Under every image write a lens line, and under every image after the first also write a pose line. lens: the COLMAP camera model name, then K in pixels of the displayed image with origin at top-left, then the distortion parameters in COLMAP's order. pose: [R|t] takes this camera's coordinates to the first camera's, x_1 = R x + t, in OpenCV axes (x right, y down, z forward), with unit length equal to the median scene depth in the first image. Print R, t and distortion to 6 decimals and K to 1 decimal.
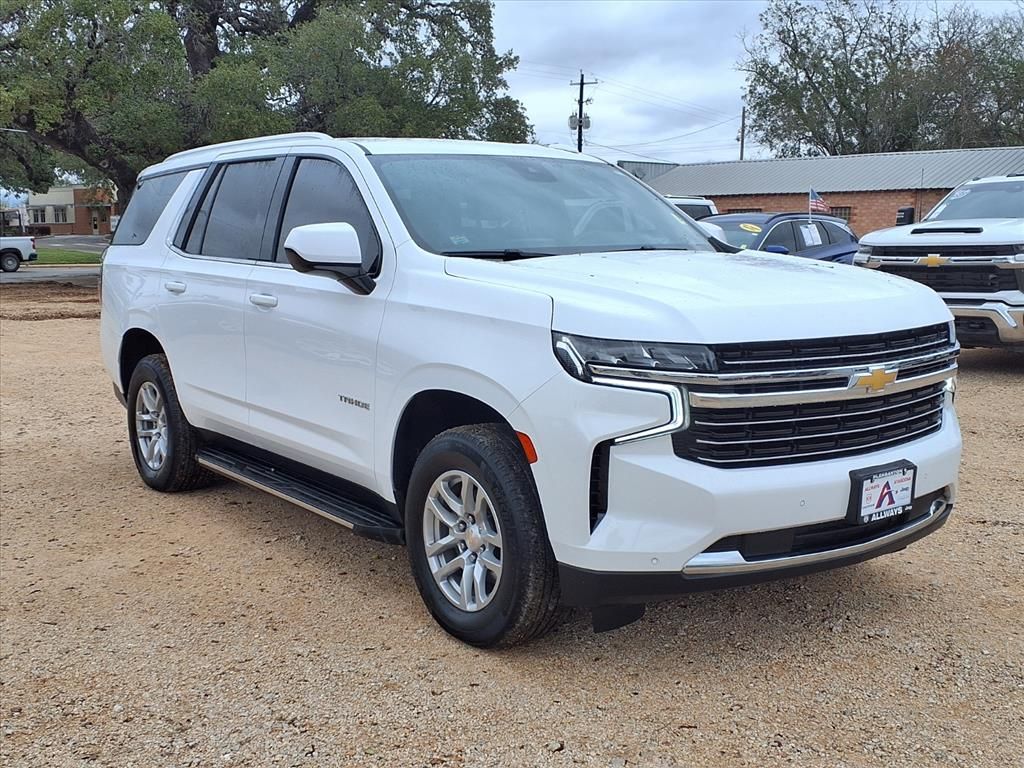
lens RADIAL K [[1206.6, 0, 512.0], [0, 1206.6, 384.0], [0, 0, 1]] dist [0.146446, -0.001087]
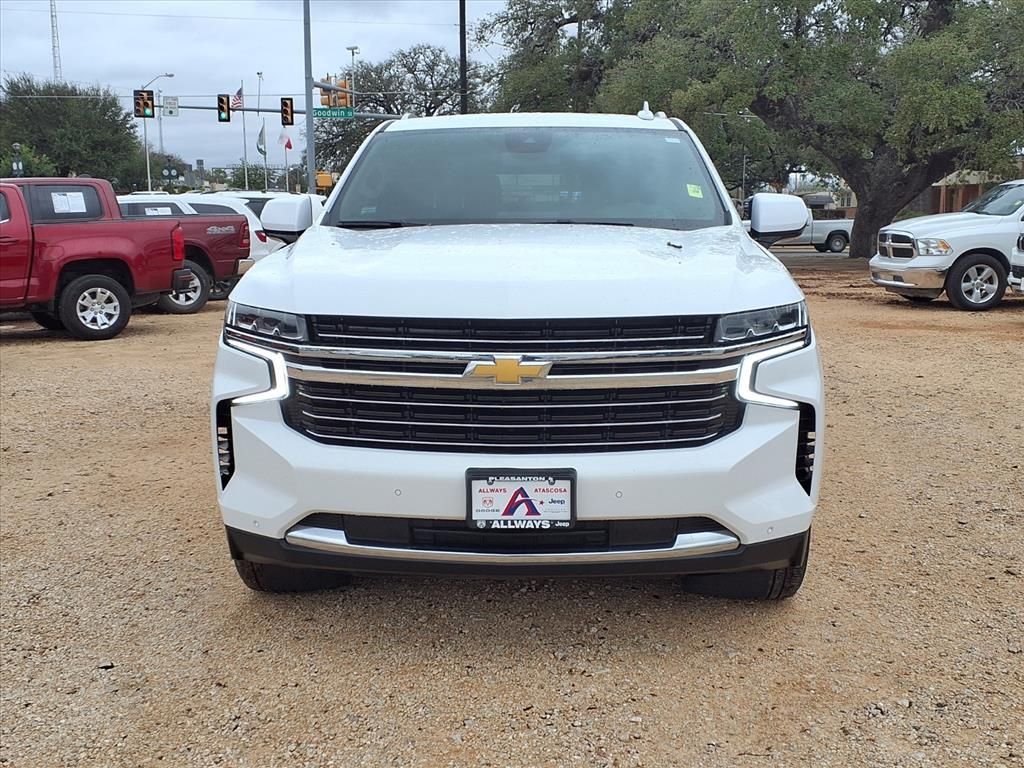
lens RADIAL K [[1209.1, 0, 512.0], [0, 1209.1, 384.0], [0, 0, 1]] dist [0.019236, -0.025379]
pose [[0.756197, 0.097164, -0.647090, 0.865456], [-0.087180, 0.995058, 0.047534, -0.035751], [0.648511, 0.020468, 0.760930, 0.335623]]
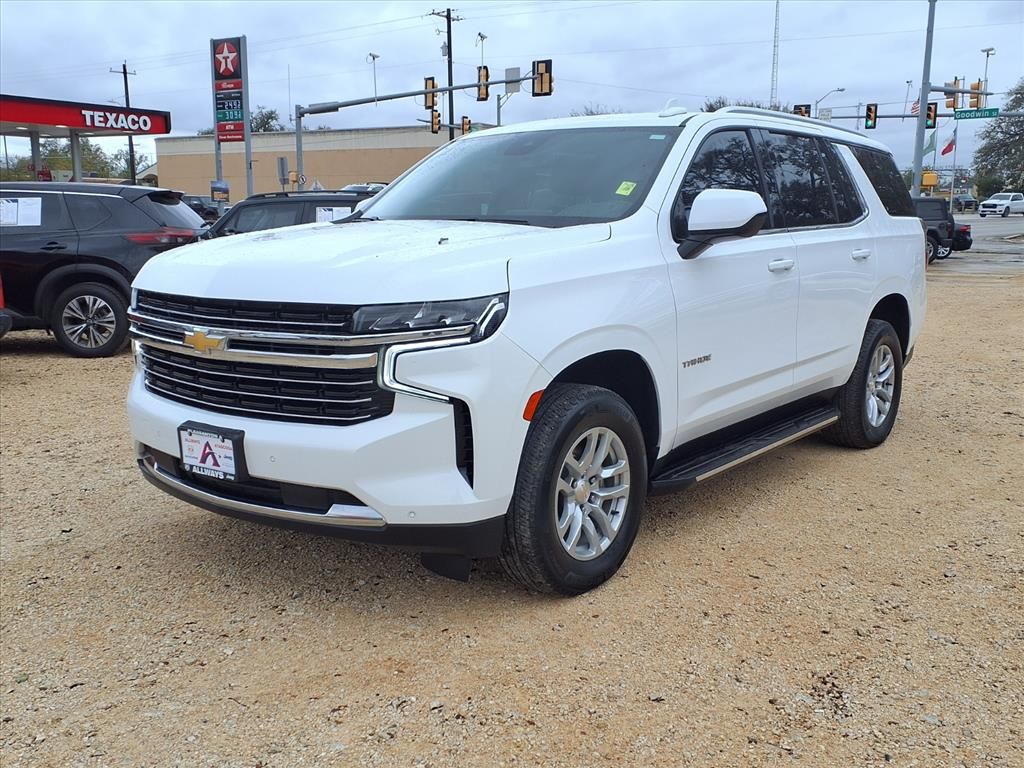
lens RADIAL K [[1029.8, 0, 512.0], [0, 1029.8, 384.0], [0, 0, 1]] dist [0.053564, 0.001340]
pose [[0.239536, 0.165240, -0.956723, 1.215478], [-0.124369, 0.982514, 0.138556, -0.124138], [0.962889, 0.085797, 0.255898, 1.029910]]
